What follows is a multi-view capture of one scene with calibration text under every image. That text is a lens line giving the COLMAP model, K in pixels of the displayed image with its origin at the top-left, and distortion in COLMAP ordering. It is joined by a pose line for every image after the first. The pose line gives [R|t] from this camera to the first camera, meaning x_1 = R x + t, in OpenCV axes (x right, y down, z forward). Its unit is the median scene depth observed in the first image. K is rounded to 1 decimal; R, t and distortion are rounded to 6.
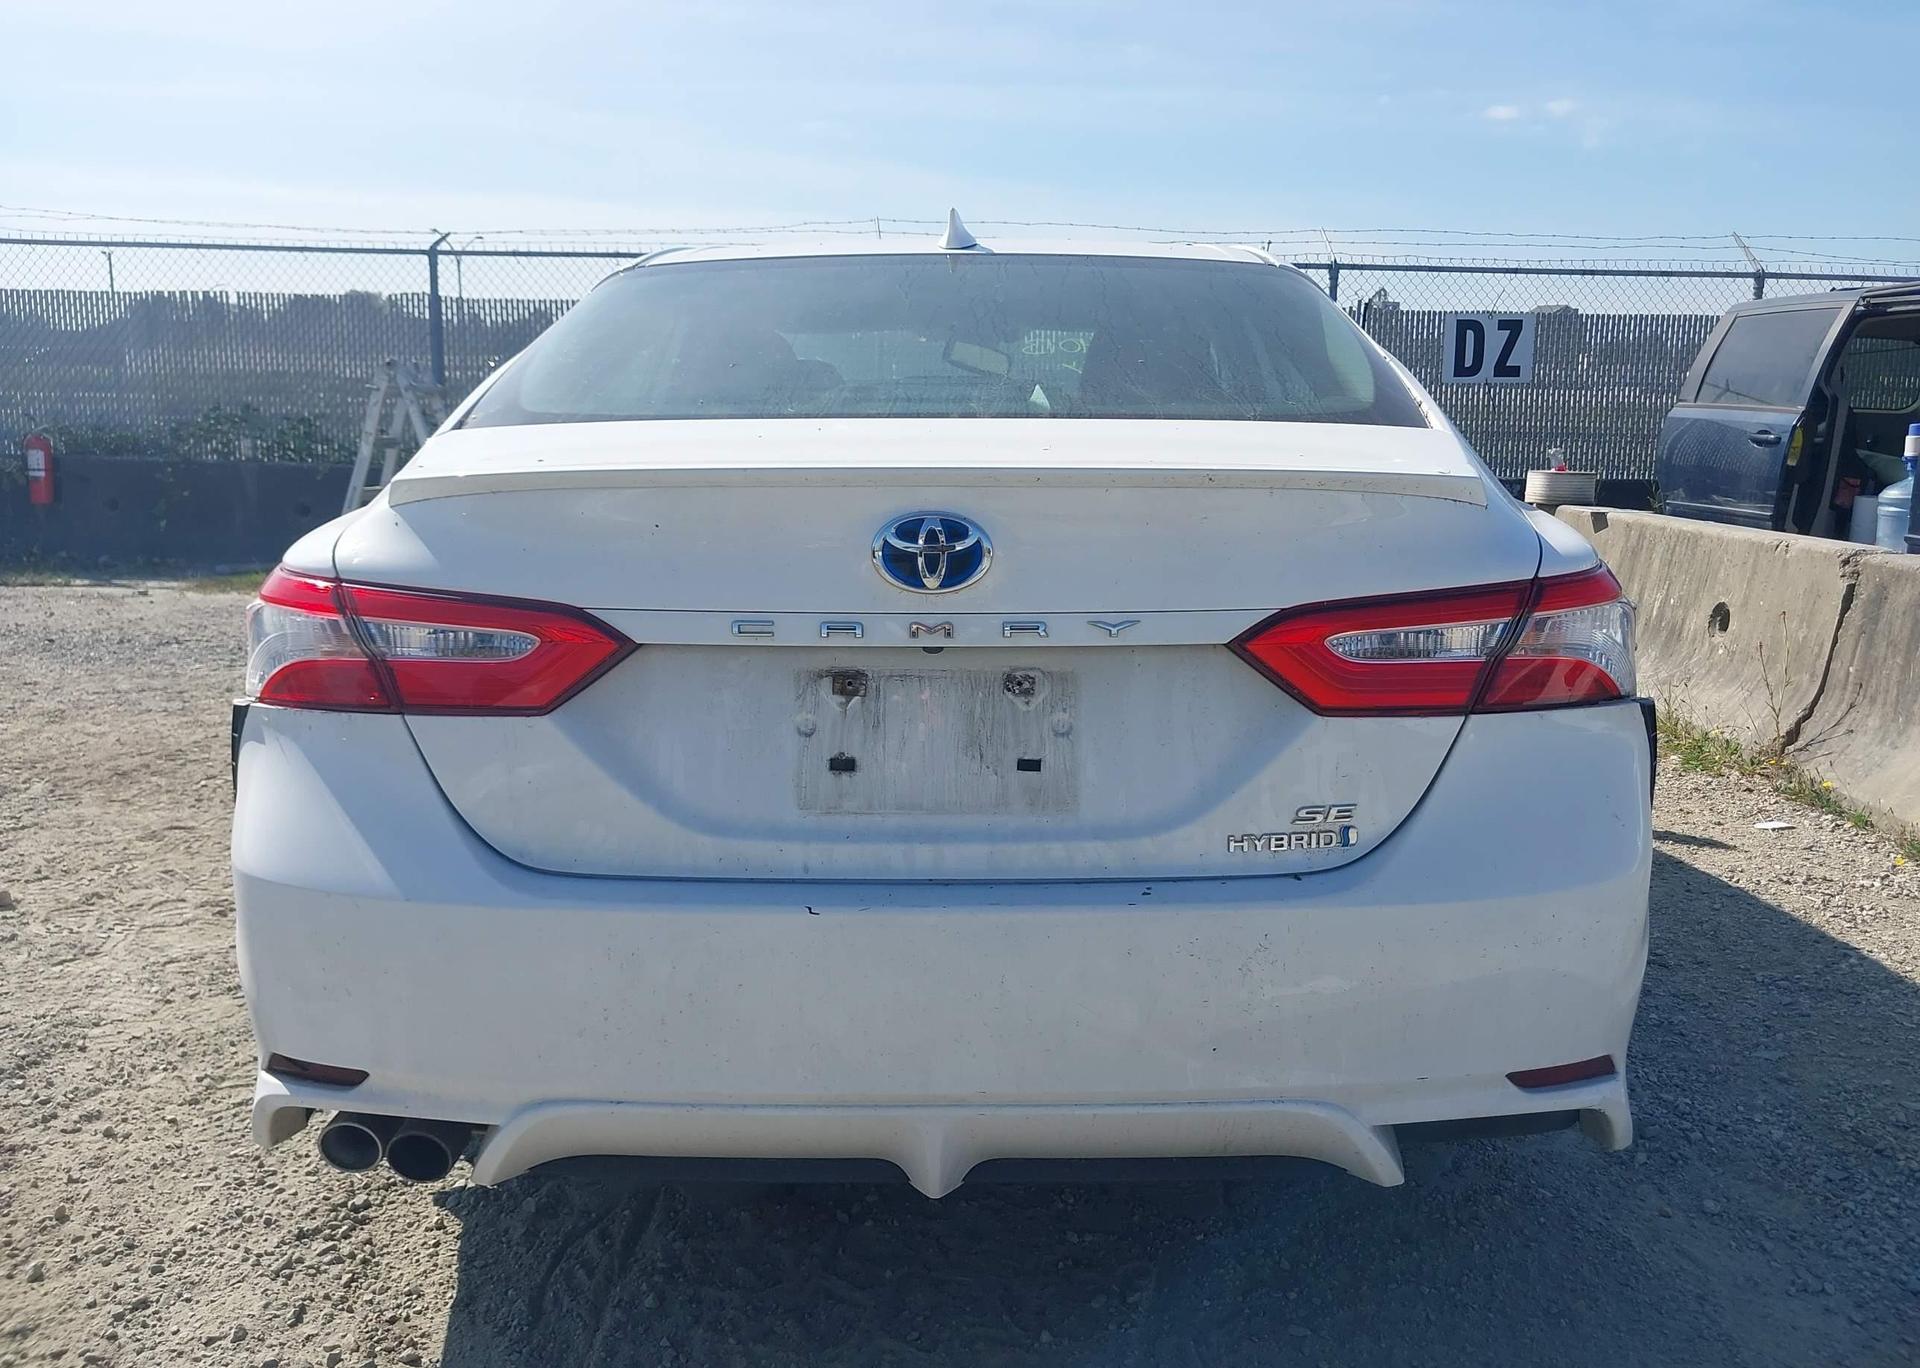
lens RADIAL K [[1594.7, 0, 954.6], [0, 1594.7, 659.4], [0, 0, 1]] dist [0.015317, -0.016438]
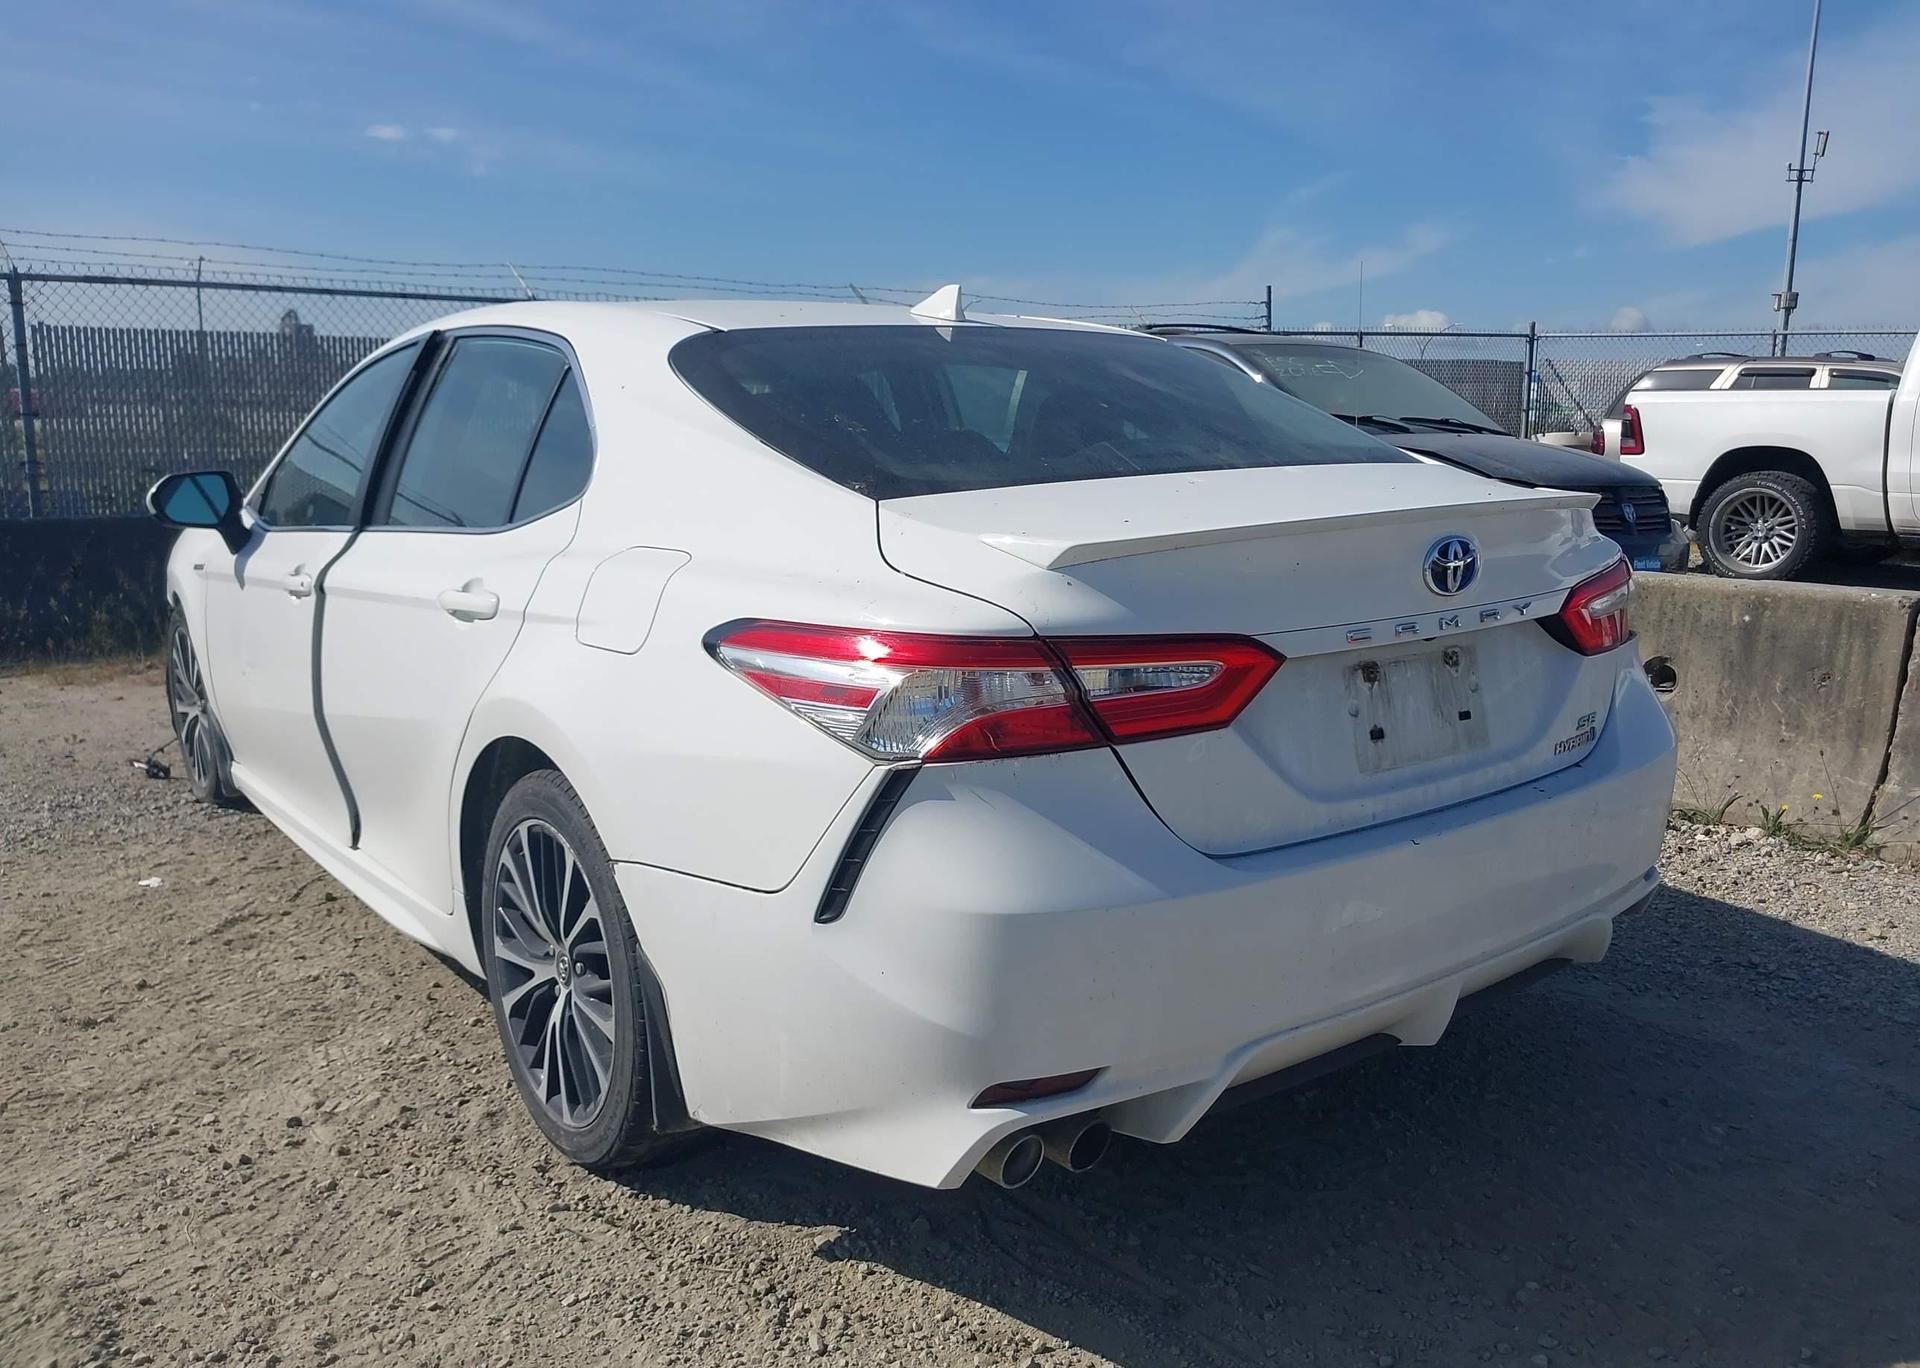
lens RADIAL K [[1594.7, 0, 1023.4], [0, 1594.7, 697.3], [0, 0, 1]] dist [0.015317, -0.016438]
pose [[0.771836, -0.125918, 0.623228, -1.111255], [0.120883, 0.991377, 0.050592, -0.066002], [-0.624224, 0.036289, 0.780402, 0.155943]]
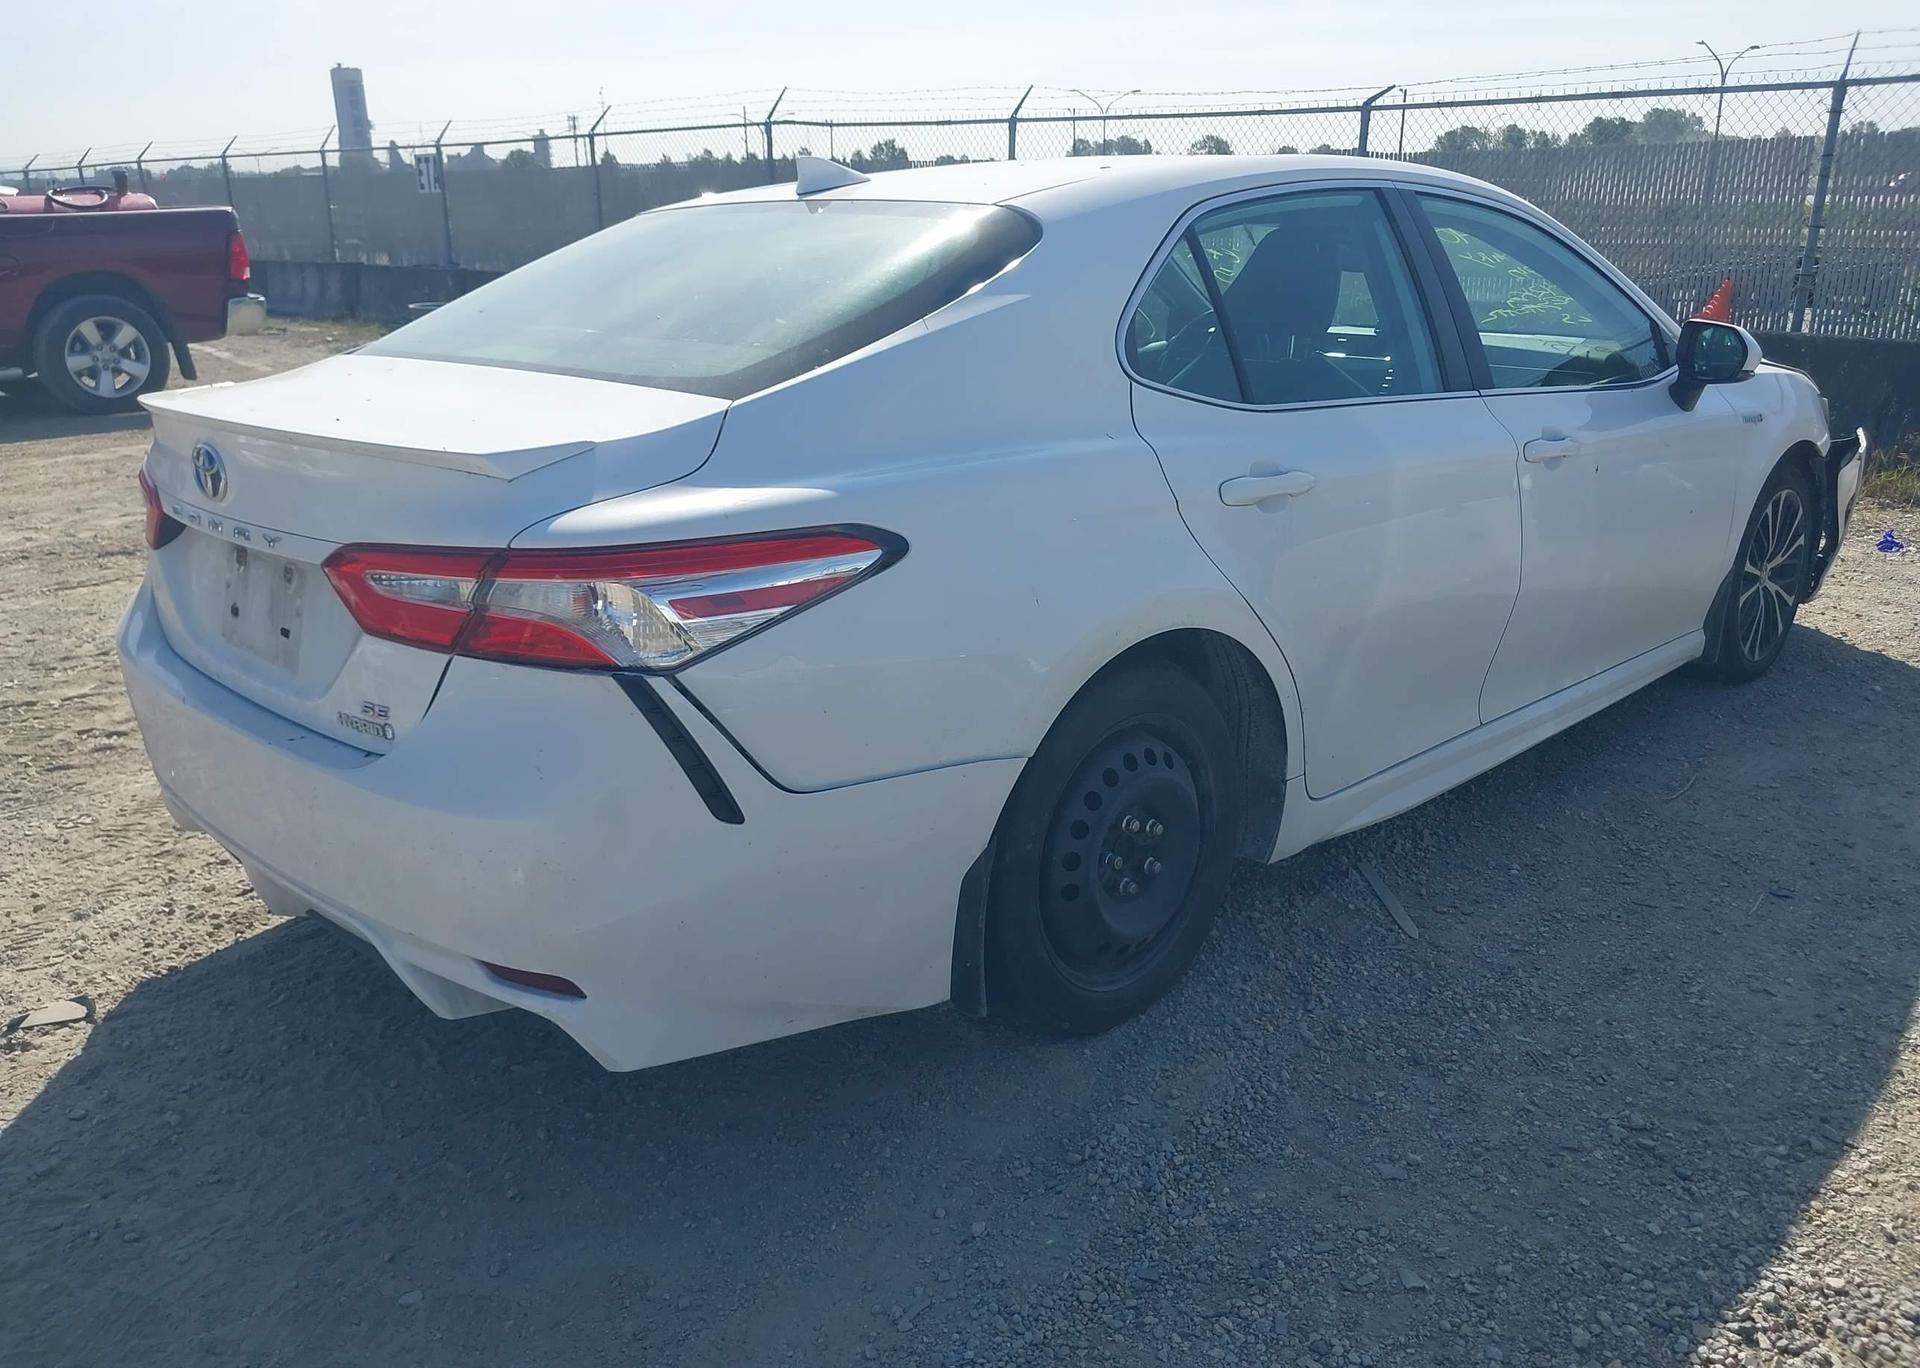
lens RADIAL K [[1594.7, 0, 964.3], [0, 1594.7, 727.8], [0, 0, 1]] dist [0.015317, -0.016438]
pose [[0.696139, 0.210316, -0.686409, 1.421397], [-0.109013, 0.976006, 0.188491, -0.178017], [0.709582, -0.056388, 0.702363, 0.441166]]
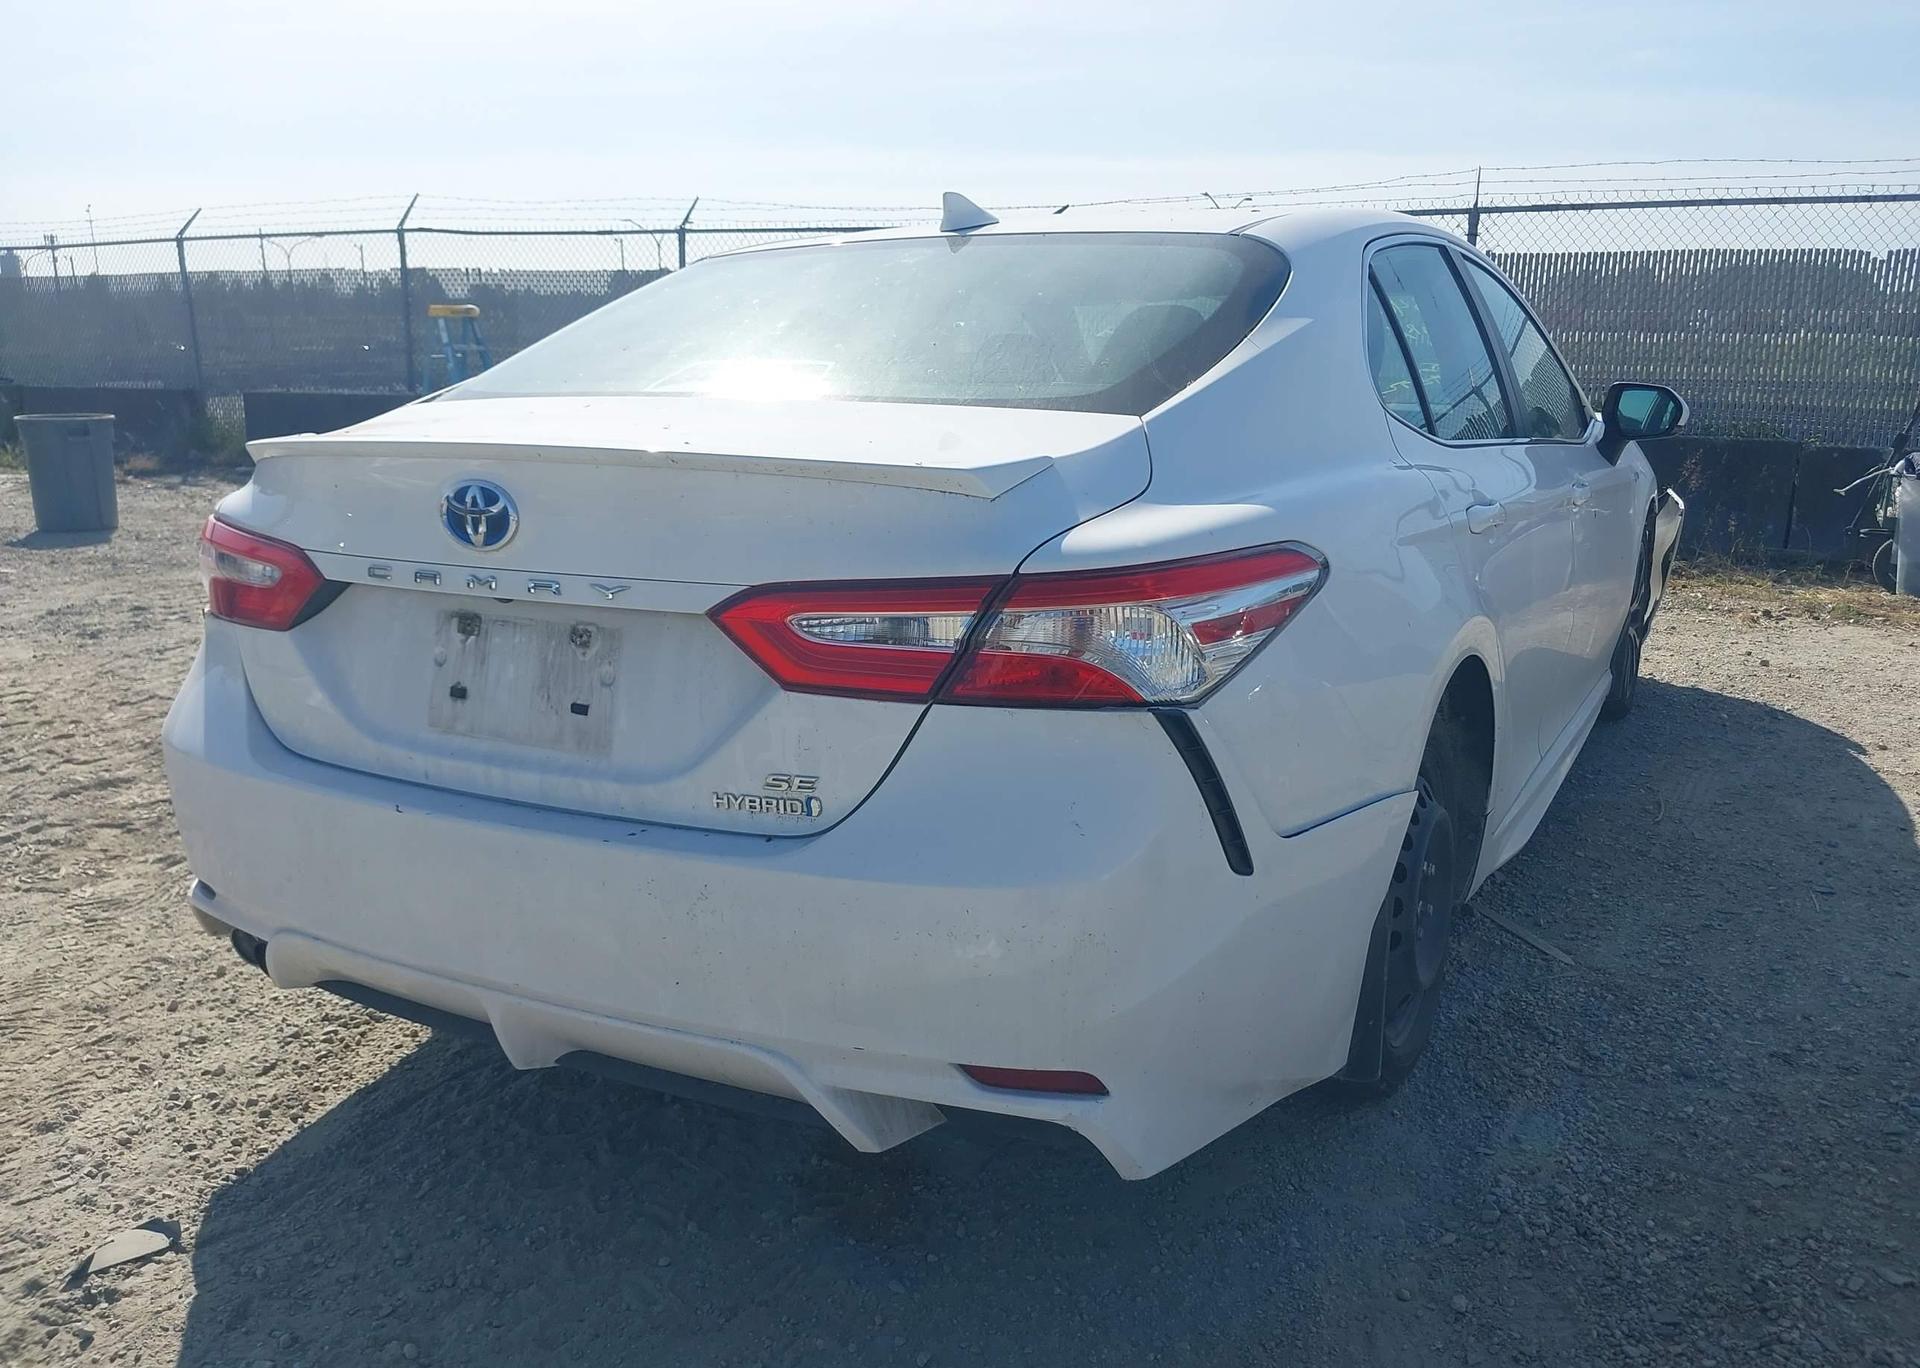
lens RADIAL K [[1594.7, 0, 975.4], [0, 1594.7, 705.9], [0, 0, 1]] dist [0.015317, -0.016438]
pose [[0.877706, 0.098963, -0.468869, 0.822387], [-0.073770, 0.994684, 0.071851, -0.037710], [0.473487, -0.028476, 0.880340, 0.137404]]
